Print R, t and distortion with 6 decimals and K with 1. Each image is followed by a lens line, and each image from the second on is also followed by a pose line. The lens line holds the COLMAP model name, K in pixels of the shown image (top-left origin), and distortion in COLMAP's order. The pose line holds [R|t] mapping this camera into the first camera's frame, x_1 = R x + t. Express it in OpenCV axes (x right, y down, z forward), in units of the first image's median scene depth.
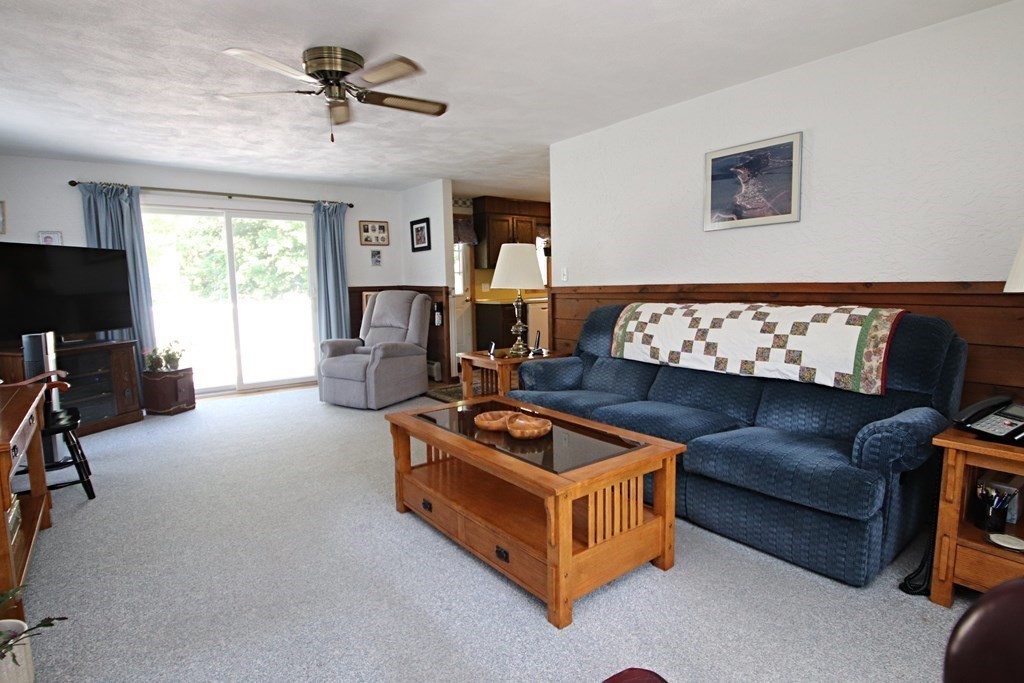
lens RADIAL K [[527.7, 0, 504.1], [0, 527.7, 346.8], [0, 0, 1]] dist [0.015525, 0.000087]
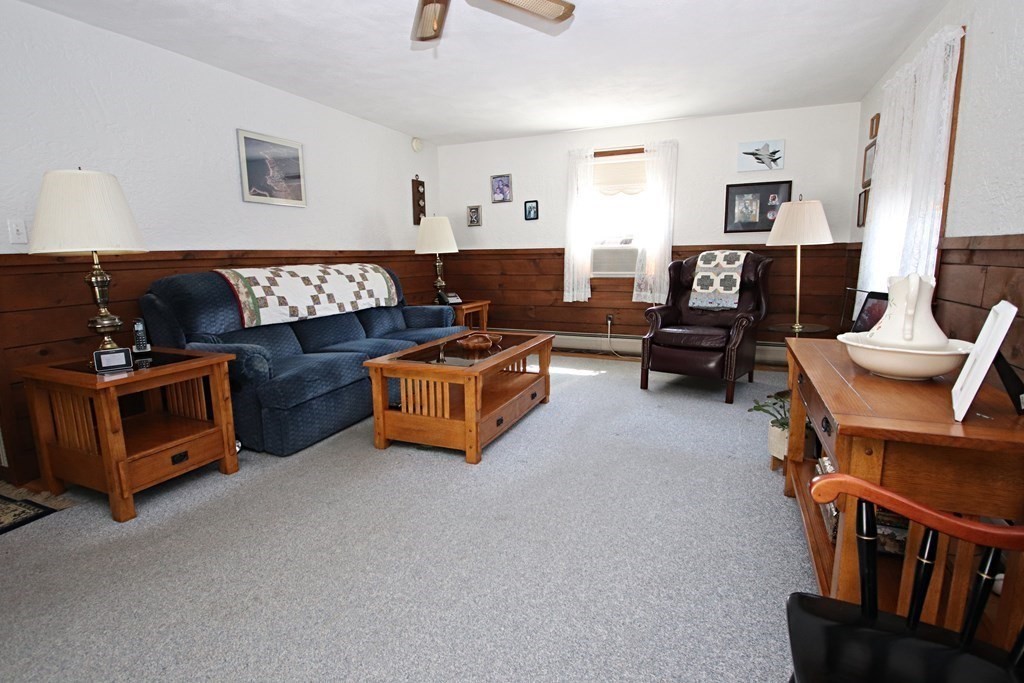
lens RADIAL K [[501.9, 0, 514.0], [0, 501.9, 344.6], [0, 0, 1]] dist [0.004305, -0.001306]
pose [[-0.497827, -0.136261, 0.856505, -0.884499], [0.120654, 0.967096, 0.223983, -0.104517], [-0.858843, 0.214846, -0.465006, 1.143203]]
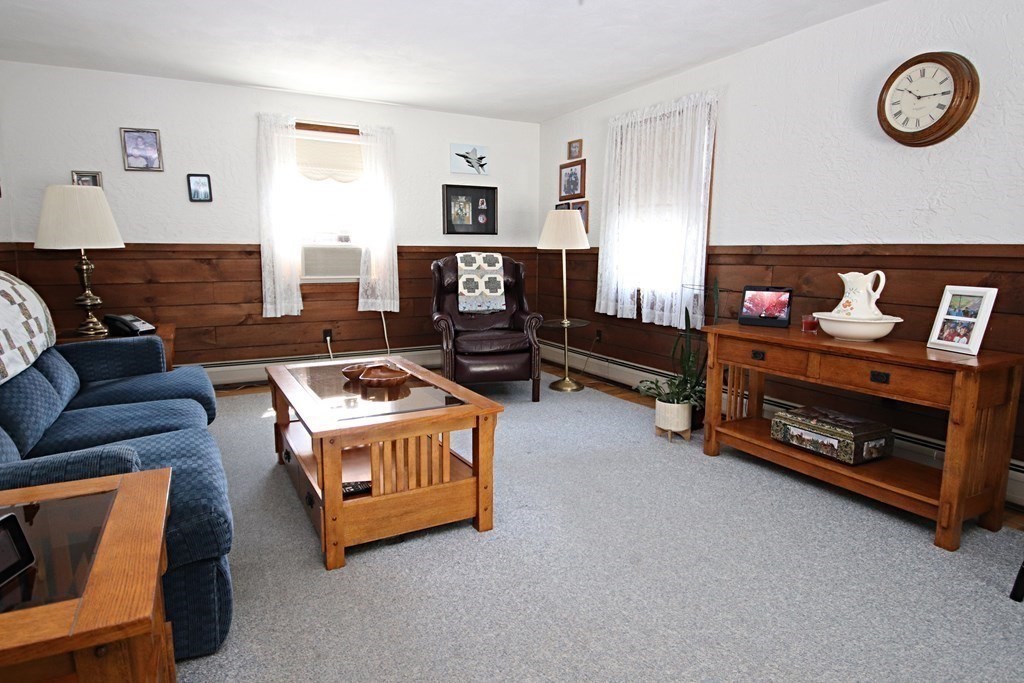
lens RADIAL K [[576.5, 0, 510.7], [0, 576.5, 345.2], [0, 0, 1]] dist [0.015858, -0.004122]
pose [[-0.986925, -0.019549, 0.159989, -0.332107], [0.025178, 0.961733, 0.272829, -0.154817], [-0.159200, 0.273290, -0.948666, 1.464103]]
